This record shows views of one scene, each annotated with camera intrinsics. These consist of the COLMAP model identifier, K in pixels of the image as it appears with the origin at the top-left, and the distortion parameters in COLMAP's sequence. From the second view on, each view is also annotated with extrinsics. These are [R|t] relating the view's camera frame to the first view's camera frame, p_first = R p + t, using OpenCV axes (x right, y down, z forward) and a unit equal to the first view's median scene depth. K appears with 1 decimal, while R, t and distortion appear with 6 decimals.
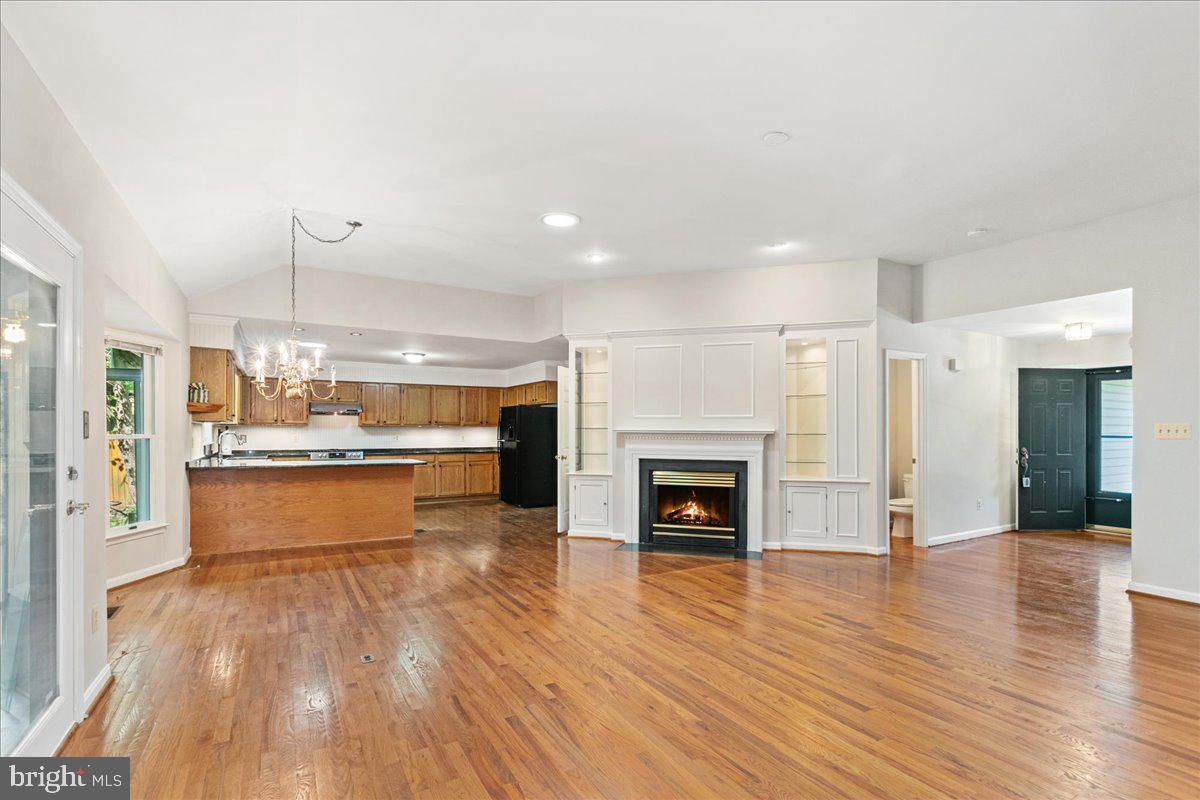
lens RADIAL K [[574.7, 0, 612.6], [0, 574.7, 433.9], [0, 0, 1]] dist [0.000502, 0.000094]
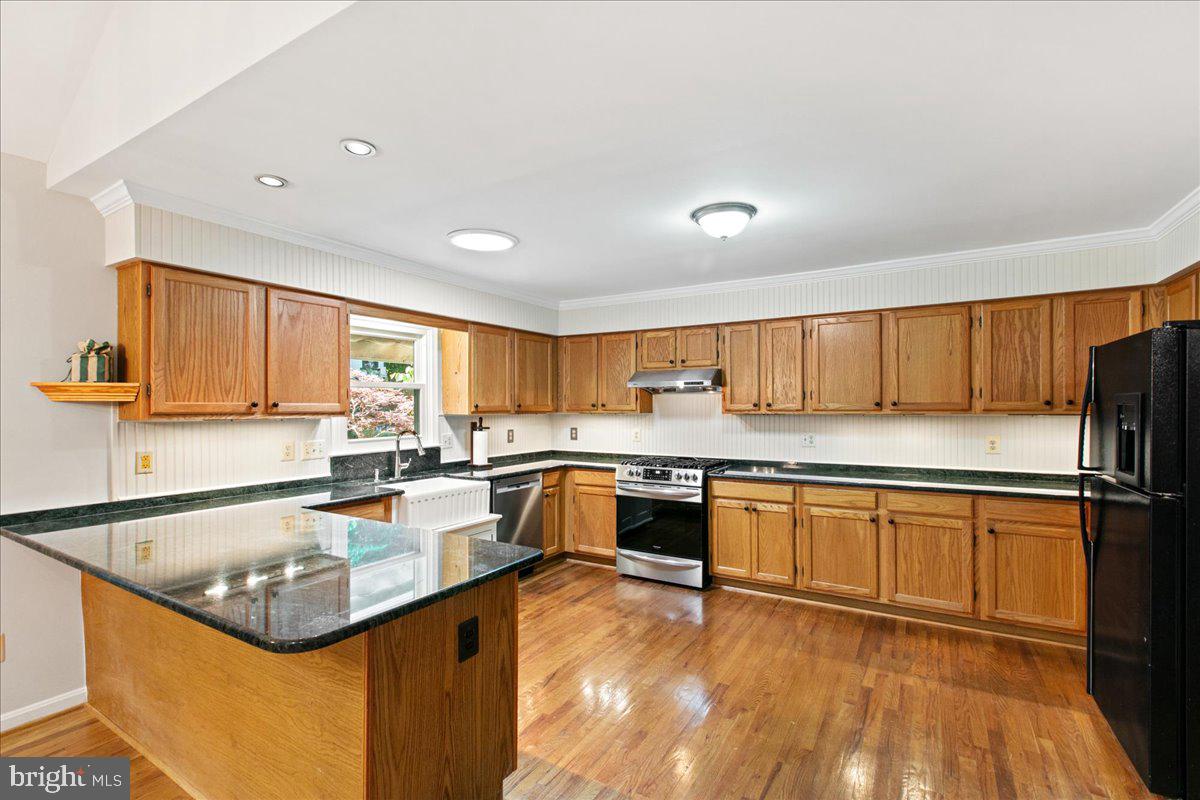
lens RADIAL K [[542.9, 0, 600.2], [0, 542.9, 403.9], [0, 0, 1]] dist [0.000504, 0.000164]
pose [[0.467757, -0.007456, -0.883826, -0.078278], [0.003104, 0.999972, -0.006793, -0.019084], [0.883852, 0.000434, 0.467767, 0.679870]]
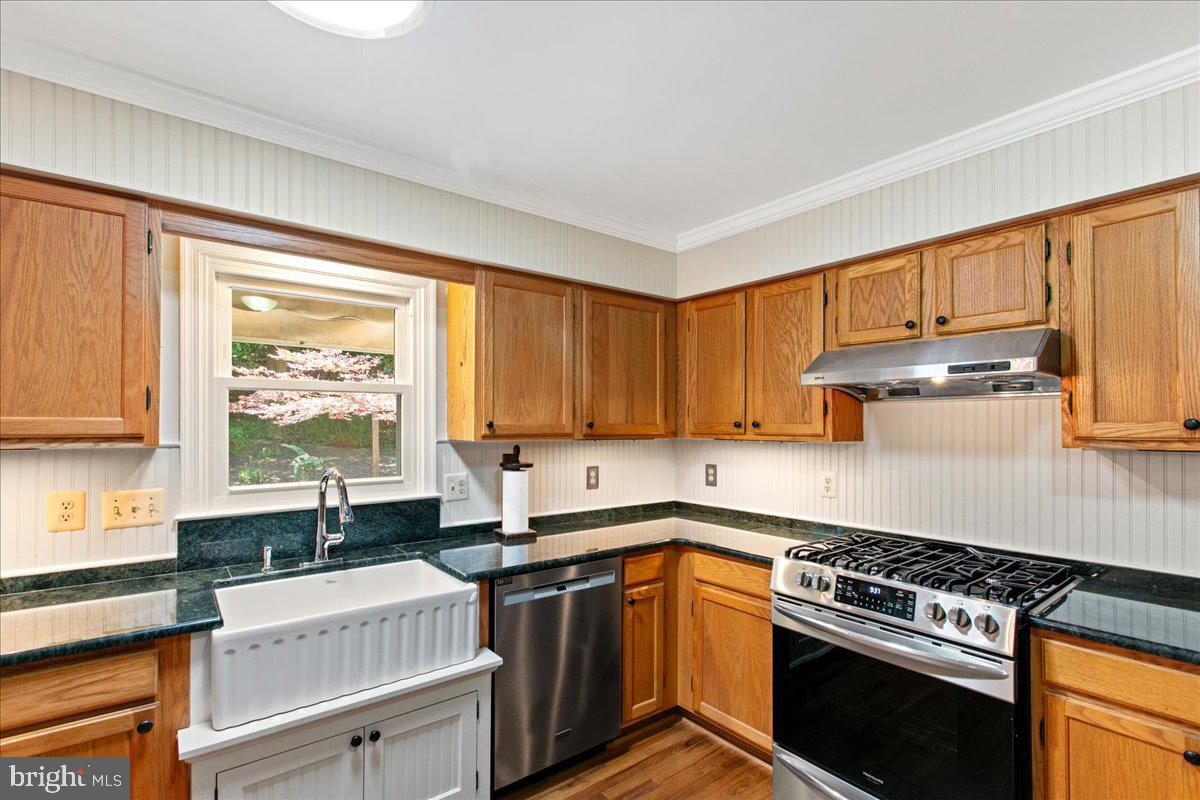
lens RADIAL K [[552.9, 0, 598.6], [0, 552.9, 419.6], [0, 0, 1]] dist [0.001326, 0.000265]
pose [[0.125637, -0.014899, -0.991964, -0.275264], [-0.002620, 0.999879, -0.015350, -0.019482], [0.992073, 0.004528, 0.125582, 0.813320]]
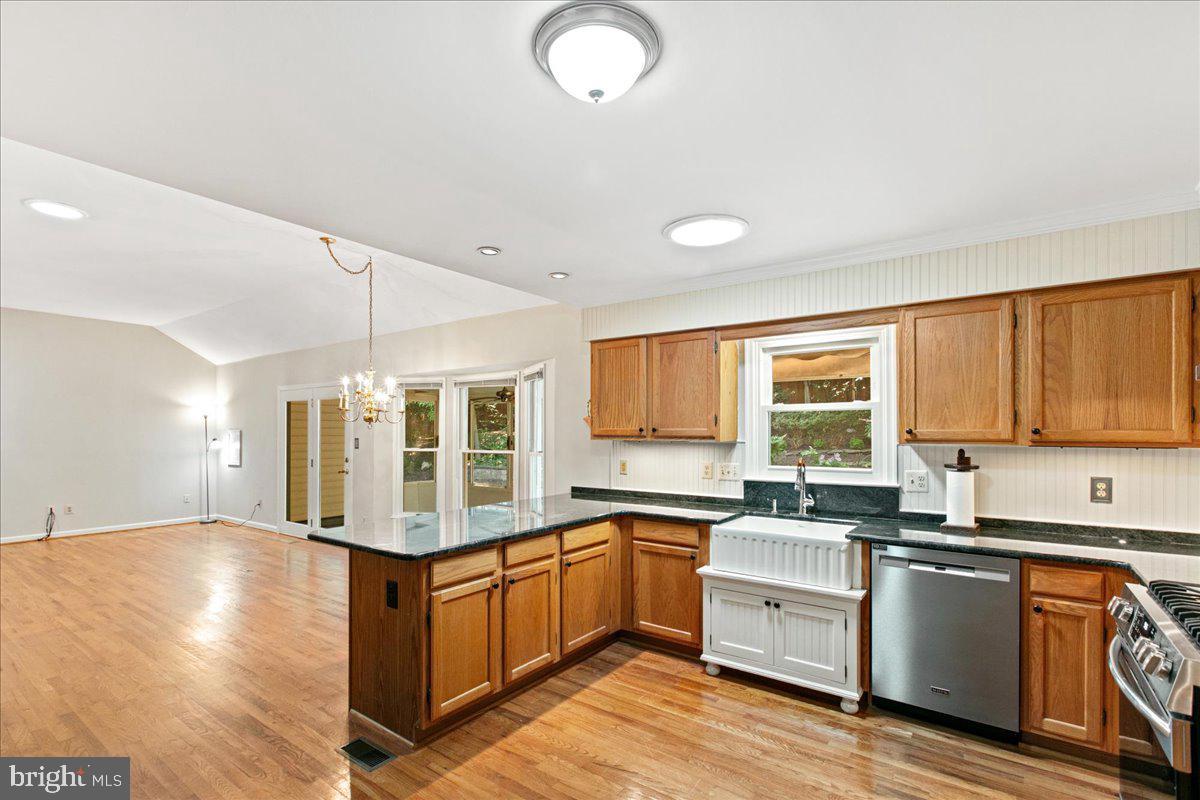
lens RADIAL K [[557.4, 0, 600.5], [0, 557.4, 429.8], [0, 0, 1]] dist [0.001409, 0.000449]
pose [[-0.918668, -0.004462, -0.395004, -0.243685], [-0.003868, 0.999990, -0.002302, -0.020232], [0.395011, -0.000587, -0.918676, 1.006410]]
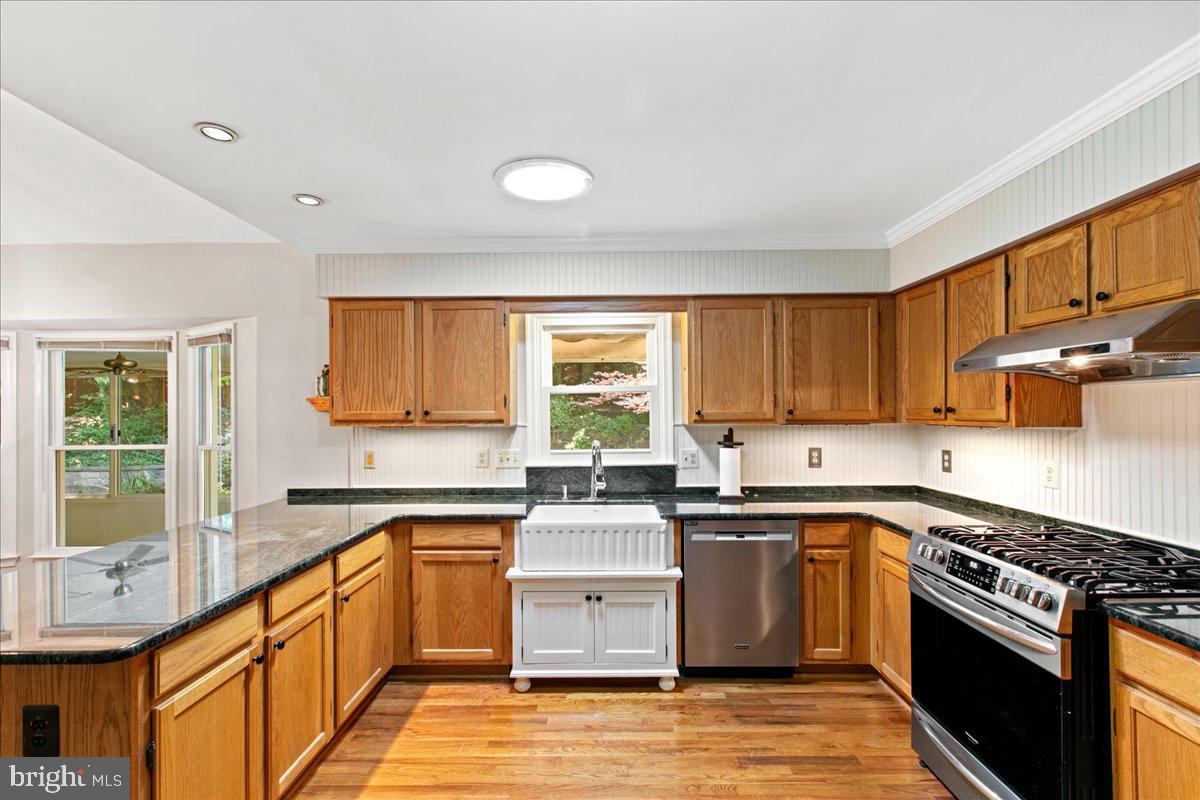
lens RADIAL K [[544.9, 0, 600.1], [0, 544.9, 411.5], [0, 0, 1]] dist [0.002438, 0.000480]
pose [[-0.517542, -0.003031, -0.855652, -0.213612], [0.004133, 0.999973, -0.006042, -0.019751], [0.855648, -0.006663, -0.517516, 0.912192]]
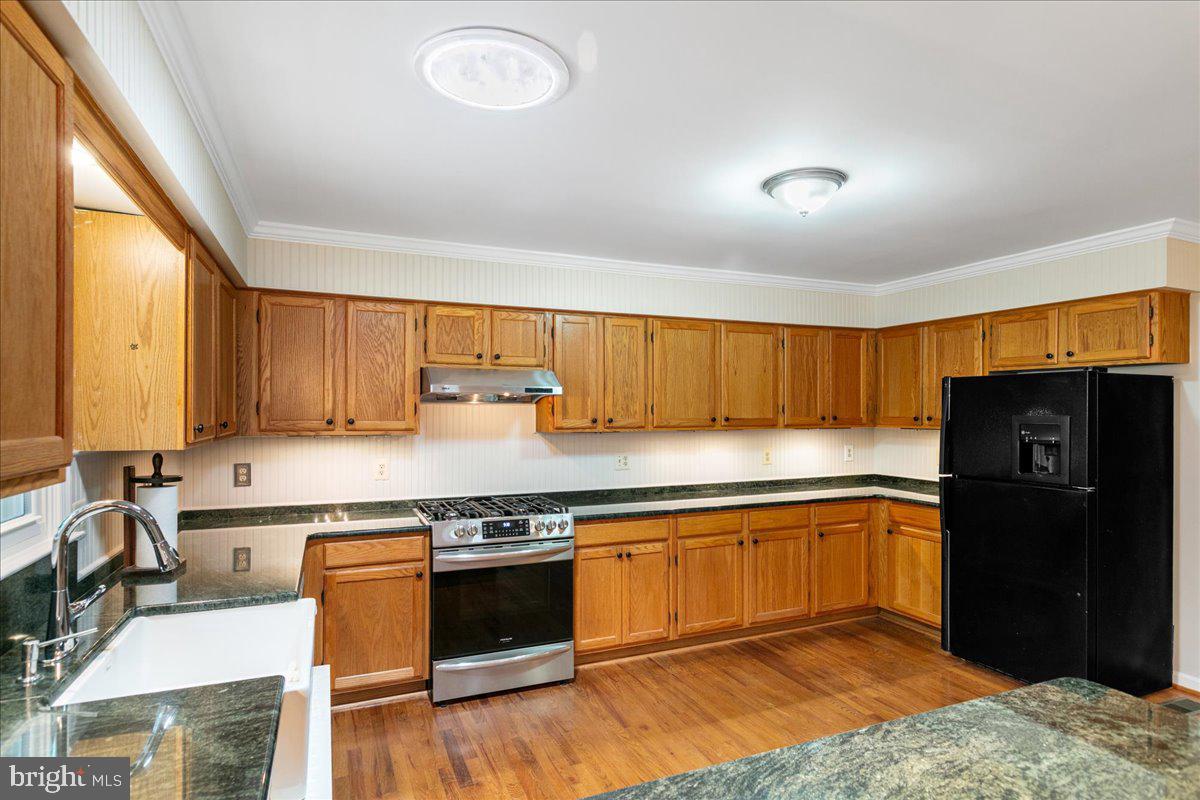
lens RADIAL K [[635.8, 0, 596.6], [0, 635.8, 409.6], [0, 0, 1]] dist [-0.004883, -0.000133]
pose [[0.990775, -0.001978, -0.135504, -0.350143], [0.001559, 0.999994, -0.003196, -0.026450], [0.135510, 0.002955, 0.990772, 0.600063]]
